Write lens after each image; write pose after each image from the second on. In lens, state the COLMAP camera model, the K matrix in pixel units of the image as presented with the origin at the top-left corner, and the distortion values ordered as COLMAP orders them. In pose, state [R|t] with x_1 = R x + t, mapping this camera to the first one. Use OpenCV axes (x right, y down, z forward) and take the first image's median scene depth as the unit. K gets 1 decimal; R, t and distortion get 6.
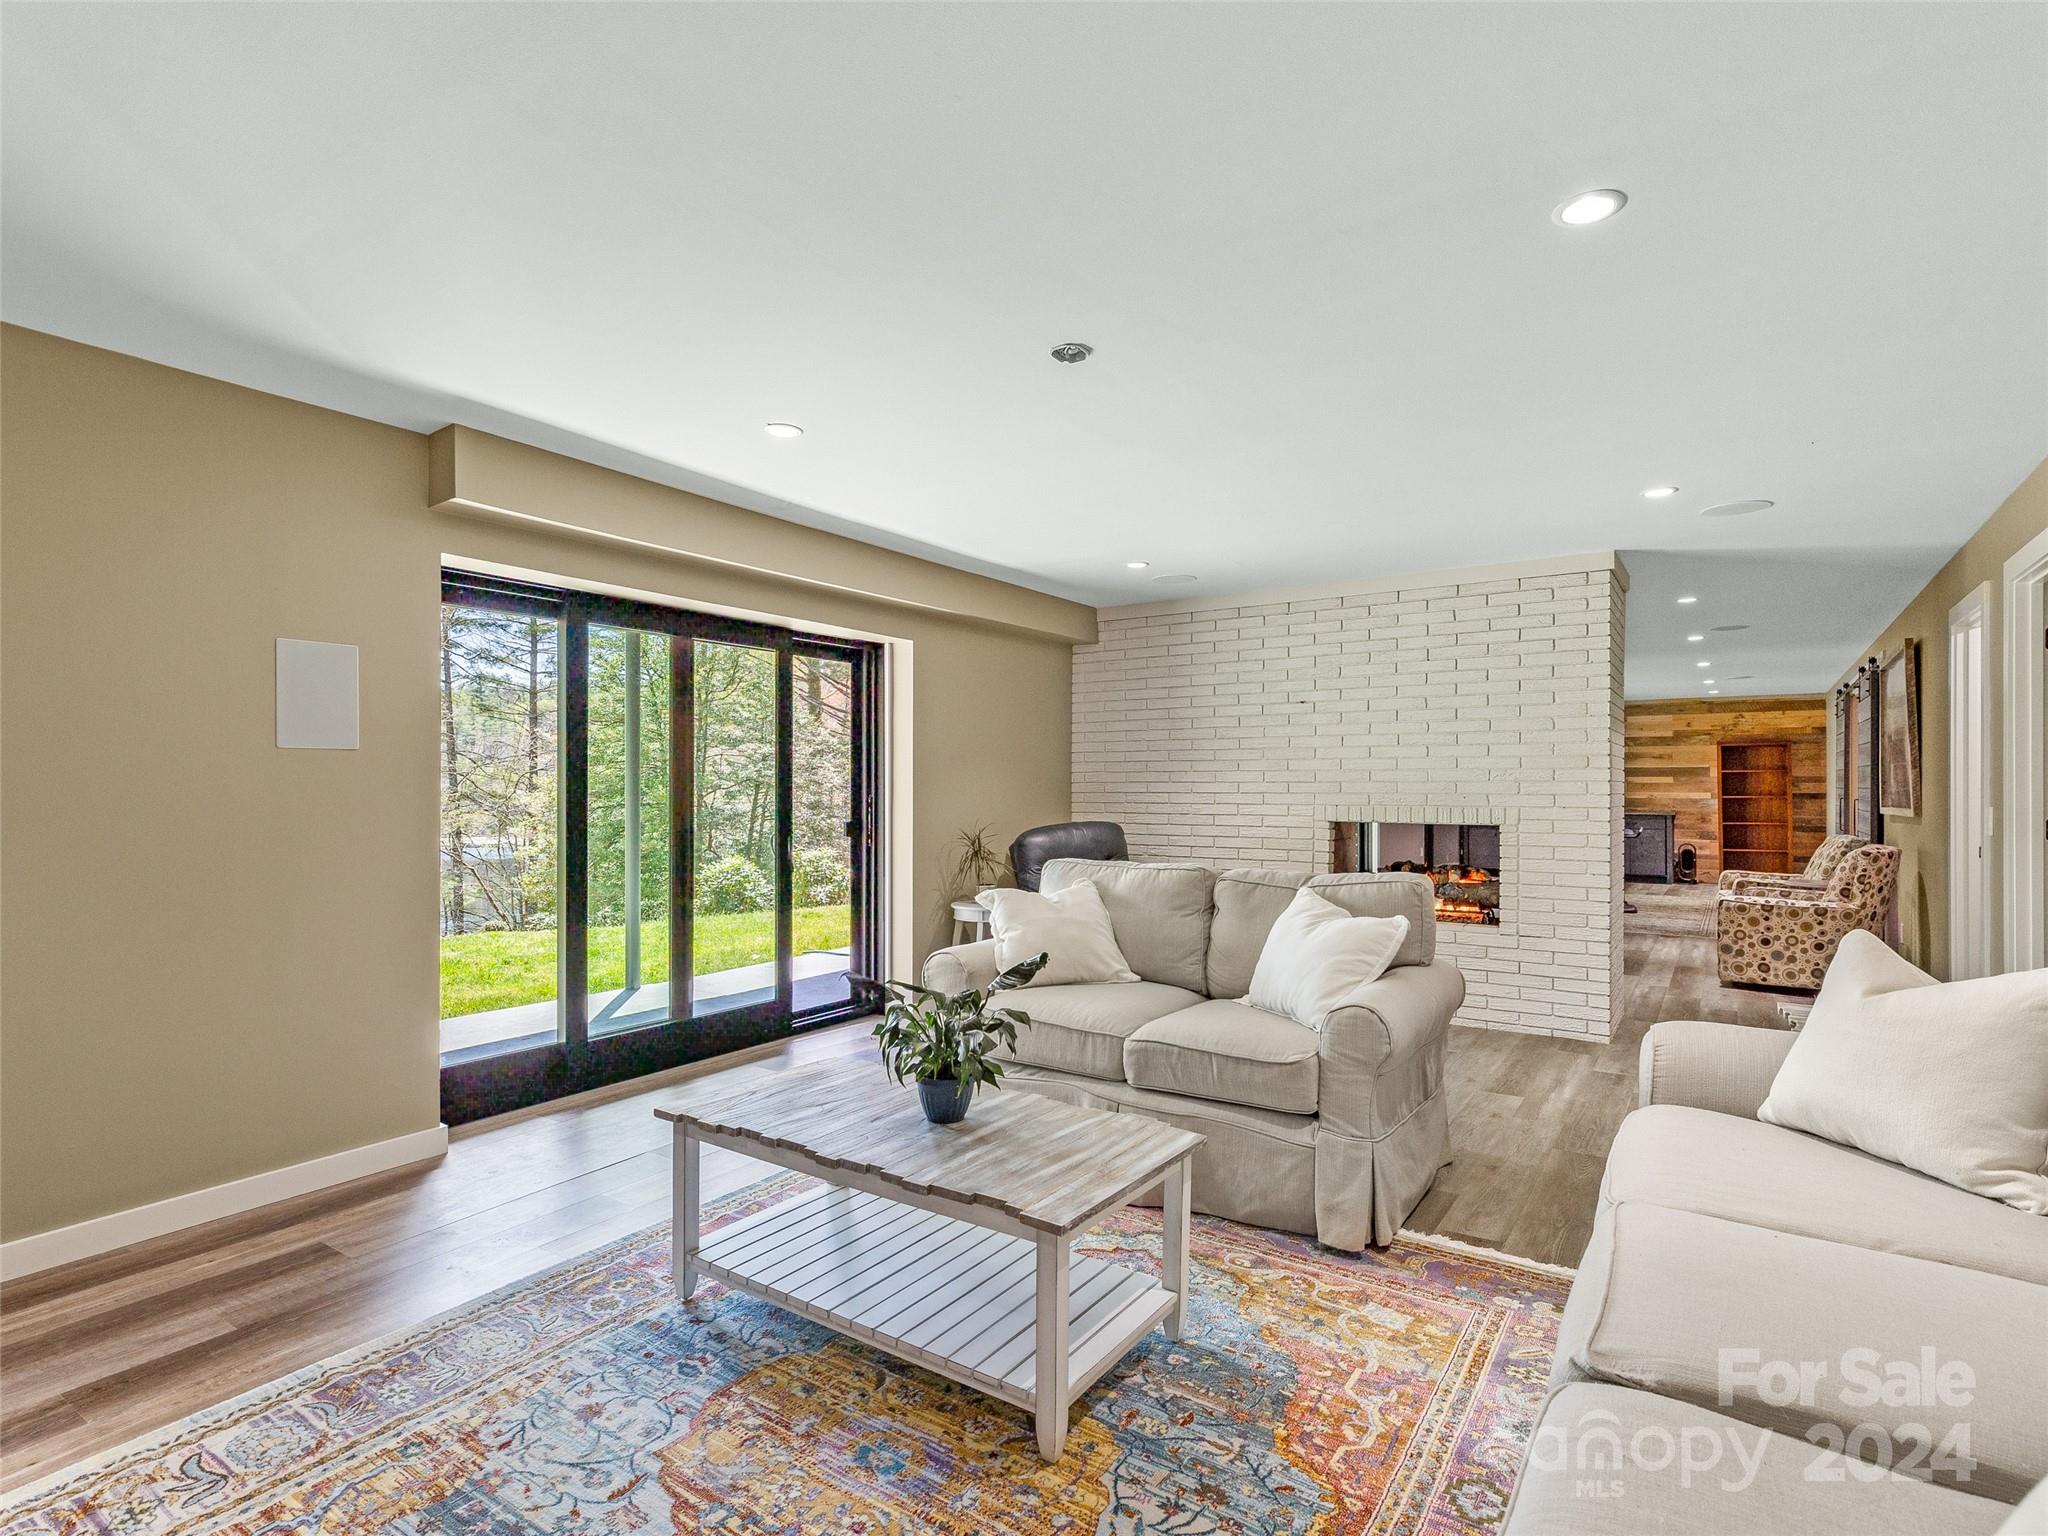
lens RADIAL K [[1040.7, 0, 1027.8], [0, 1040.7, 762.5], [0, 0, 1]] dist [0.004305, 0.001226]
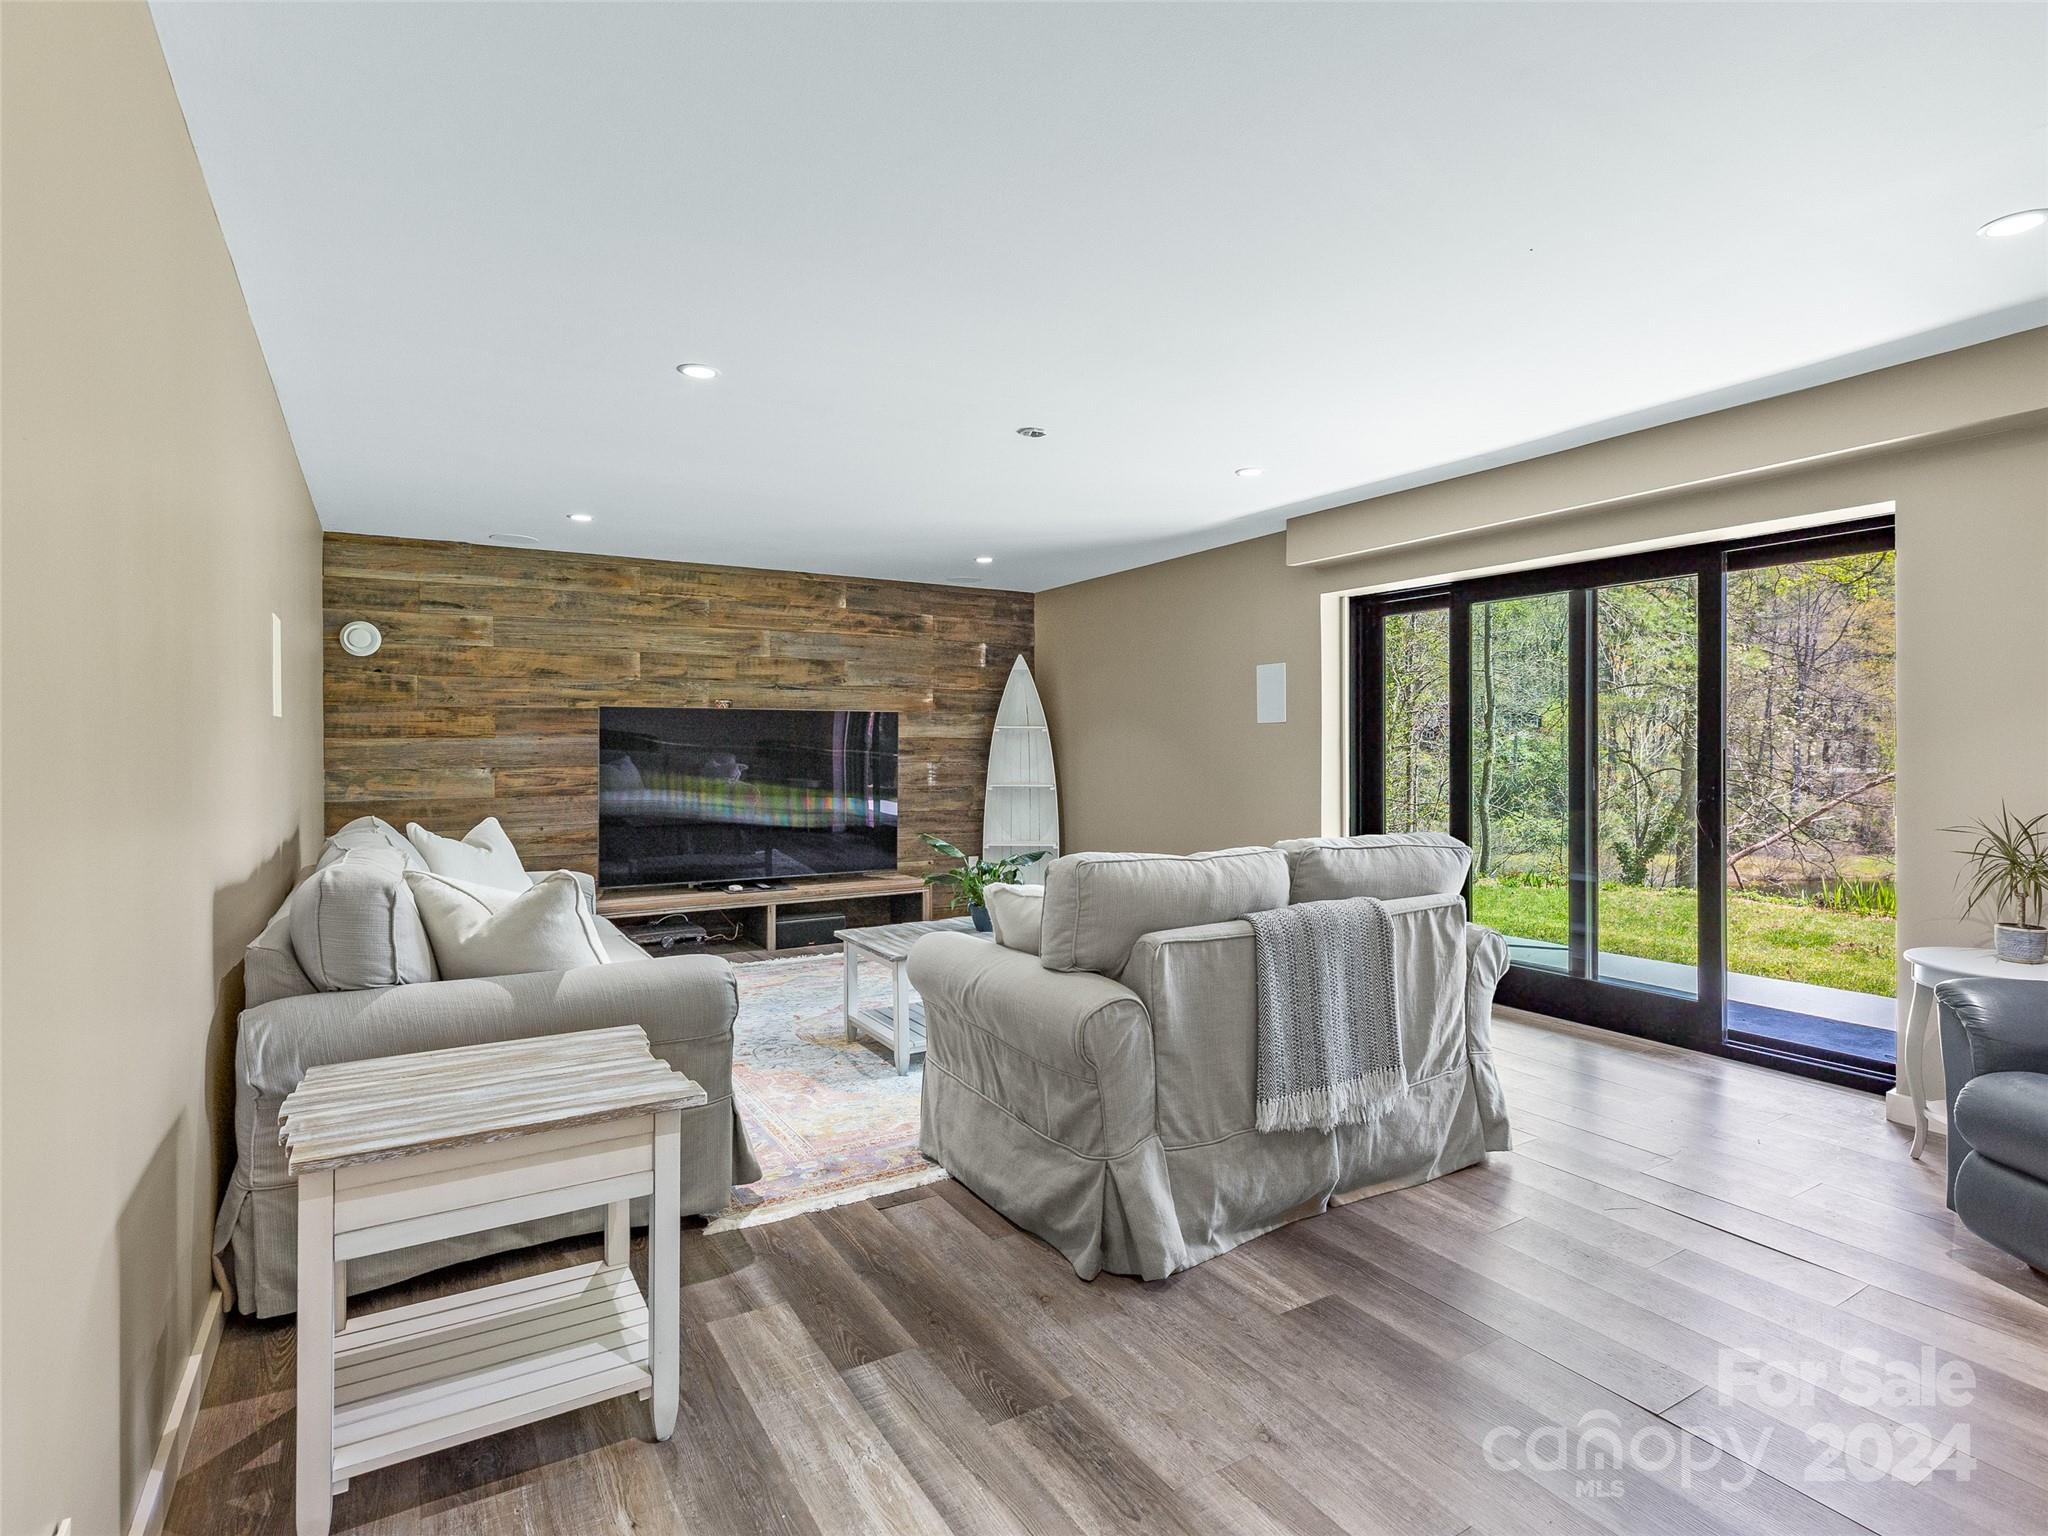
lens RADIAL K [[1036.2, 0, 1033.5], [0, 1036.2, 752.5], [0, 0, 1]] dist [0.003973, 0.000367]
pose [[-0.407960, 0.001930, -0.912998, 0.762394], [0.019211, 0.999795, -0.006470, 0.027769], [0.912798, -0.020179, -0.407914, 0.915749]]
